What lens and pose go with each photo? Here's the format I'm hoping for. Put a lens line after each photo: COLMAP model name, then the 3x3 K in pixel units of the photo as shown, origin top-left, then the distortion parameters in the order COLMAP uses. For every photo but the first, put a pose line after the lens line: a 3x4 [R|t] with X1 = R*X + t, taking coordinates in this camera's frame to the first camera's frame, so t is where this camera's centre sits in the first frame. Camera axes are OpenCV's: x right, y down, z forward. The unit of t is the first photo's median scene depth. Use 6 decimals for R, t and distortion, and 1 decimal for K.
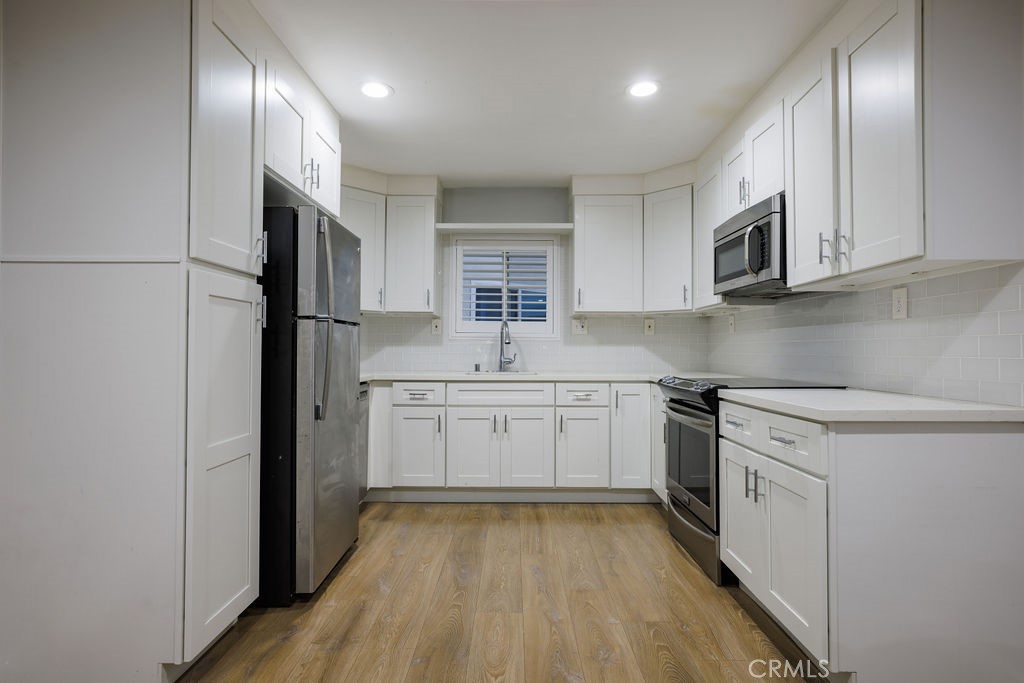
lens RADIAL K [[534.3, 0, 512.0], [0, 534.3, 341.5], [0, 0, 1]] dist [-0.004127, -0.000540]
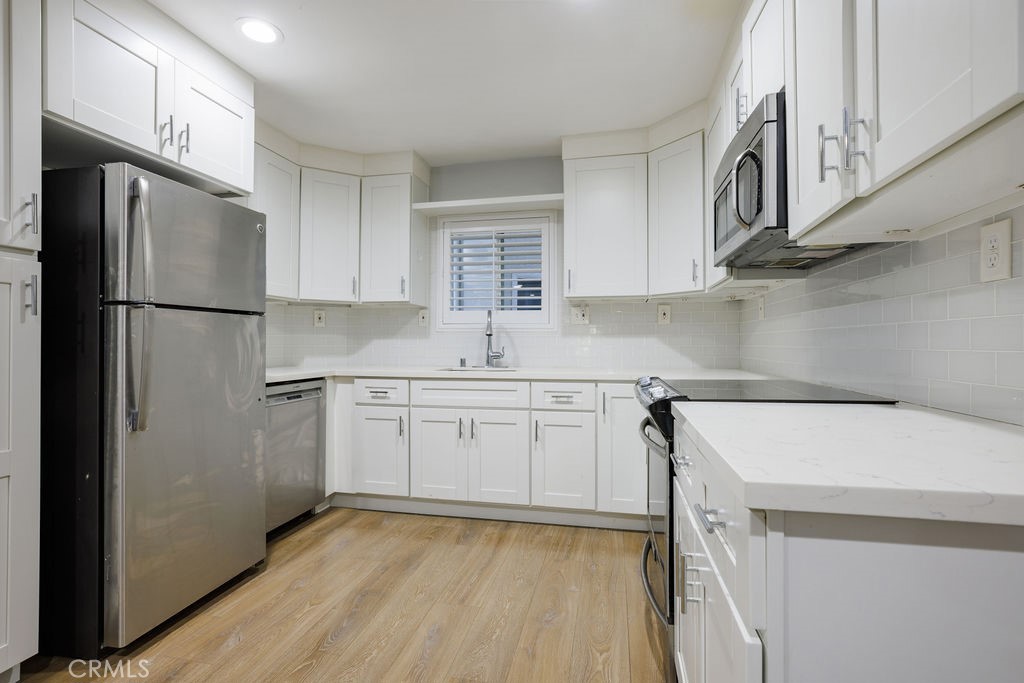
lens RADIAL K [[479.3, 0, 512.0], [0, 479.3, 341.5], [0, 0, 1]] dist [-0.009847, 0.000376]
pose [[0.978651, -0.004663, -0.205478, 0.208699], [0.007257, 0.999903, 0.011872, 0.005215], [0.205403, -0.013110, 0.978590, 0.258474]]
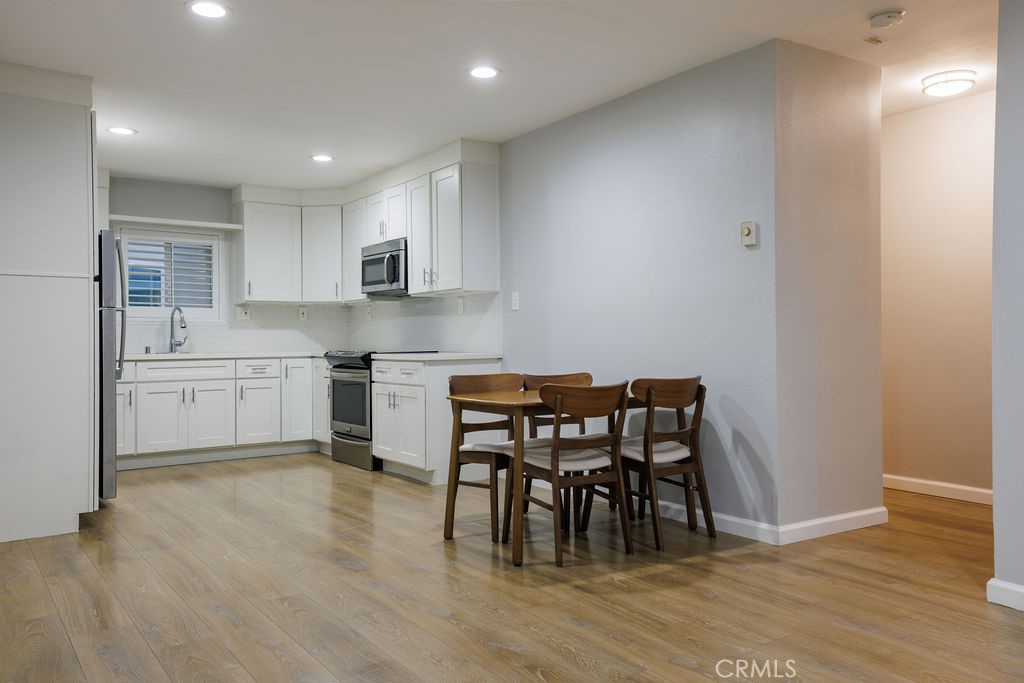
lens RADIAL K [[799.9, 0, 512.0], [0, 799.9, 341.5], [0, 0, 1]] dist [0.073769, 0.000179]
pose [[0.818161, -0.008399, 0.574929, -0.462529], [-0.000785, 0.999876, 0.015724, 0.006792], [-0.574989, -0.013316, 0.818053, -0.868031]]
